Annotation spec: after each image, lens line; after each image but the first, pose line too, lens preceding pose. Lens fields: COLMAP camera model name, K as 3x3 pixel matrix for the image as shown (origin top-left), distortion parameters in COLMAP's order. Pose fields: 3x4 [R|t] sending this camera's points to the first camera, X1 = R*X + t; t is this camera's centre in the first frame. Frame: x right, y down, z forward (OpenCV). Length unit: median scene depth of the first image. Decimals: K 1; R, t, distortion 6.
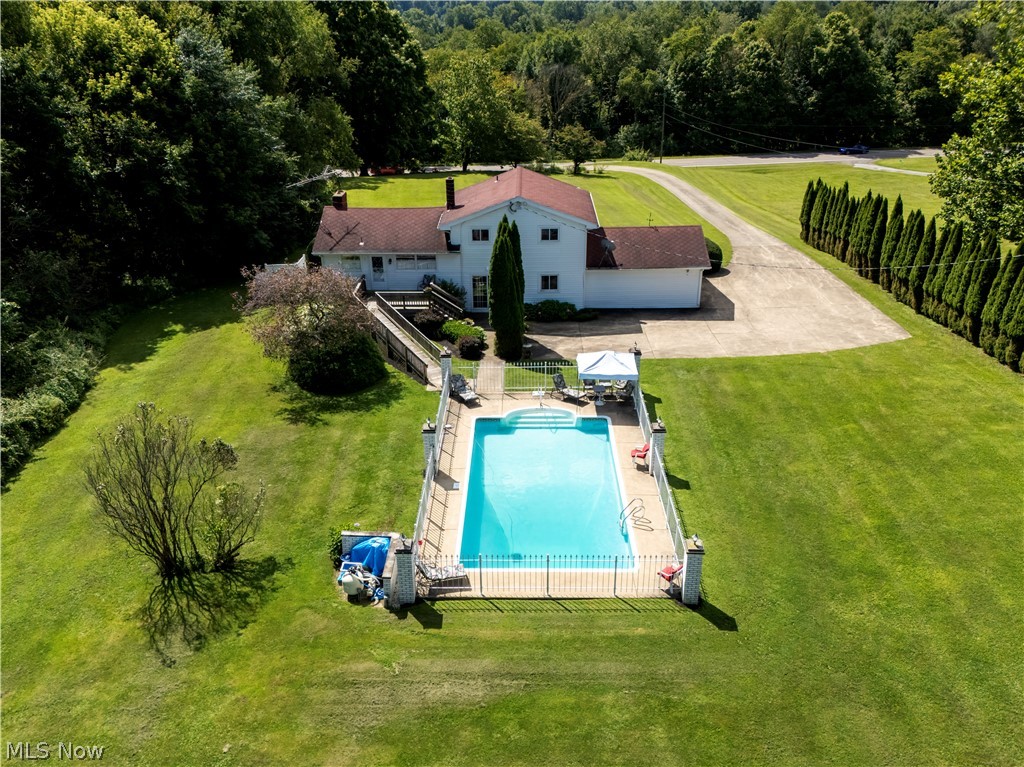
lens RADIAL K [[715.0, 0, 512.0], [0, 715.0, 383.5], [0, 0, 1]] dist [0.006840, 0.002159]
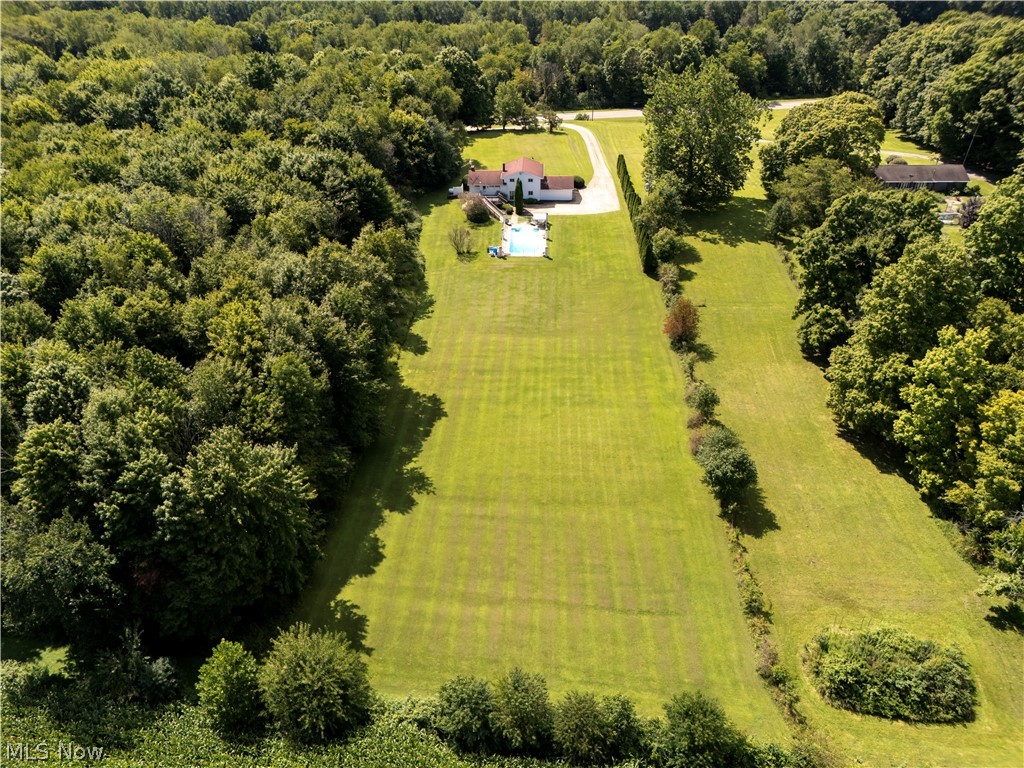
lens RADIAL K [[715.0, 0, 512.0], [0, 715.0, 384.0], [0, 0, 1]] dist [0.006840, 0.002159]
pose [[0.999434, 0.015487, -0.029864, 0.083220], [-0.008707, 0.976565, 0.215048, 0.028782], [0.032495, -0.214667, 0.976147, -2.875059]]
